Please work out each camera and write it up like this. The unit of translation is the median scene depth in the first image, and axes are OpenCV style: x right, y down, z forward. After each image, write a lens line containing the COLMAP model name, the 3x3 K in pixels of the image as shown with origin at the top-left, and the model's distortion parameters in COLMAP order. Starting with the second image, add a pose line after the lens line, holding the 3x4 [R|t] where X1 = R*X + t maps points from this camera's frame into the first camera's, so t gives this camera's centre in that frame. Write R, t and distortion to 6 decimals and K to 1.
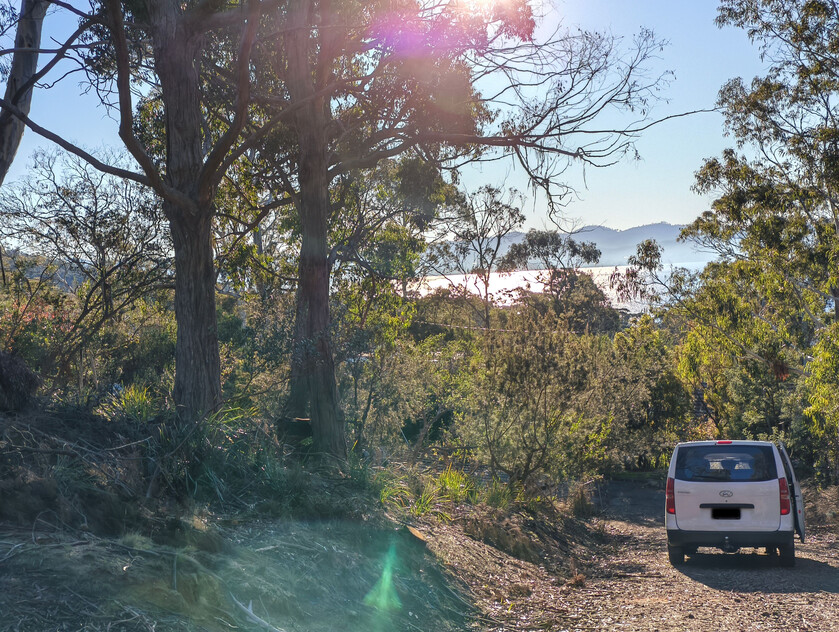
lens RADIAL K [[1147.0, 0, 419.0], [0, 1147.0, 312.8], [0, 0, 1]] dist [0.036543, 0.000000]
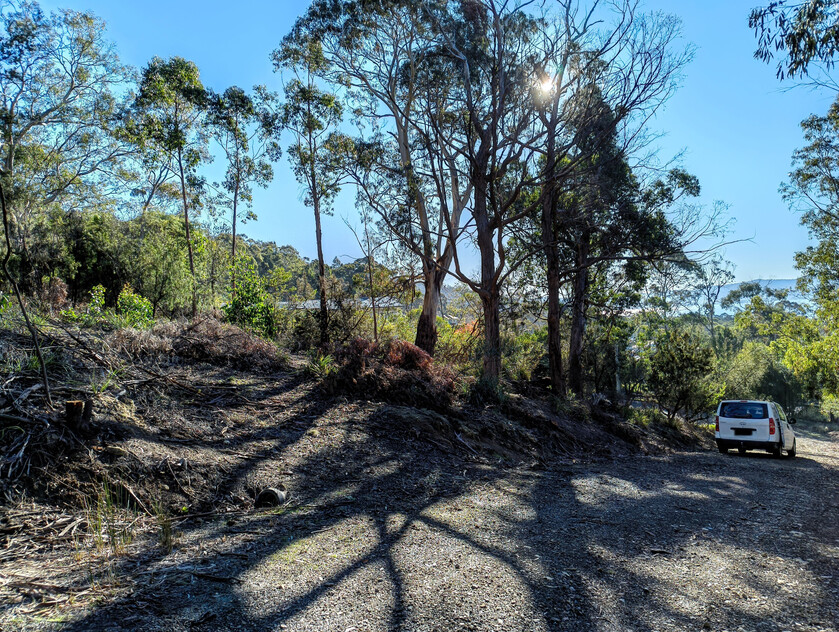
lens RADIAL K [[560.2, 0, 419.3], [0, 560.2, 318.8], [0, 0, 1]] dist [0.035531, -0.035531]
pose [[0.899416, 0.005391, -0.437061, 0.090962], [-0.009377, 0.999932, -0.006964, -0.011153], [0.436994, 0.010362, 0.899405, -0.098355]]
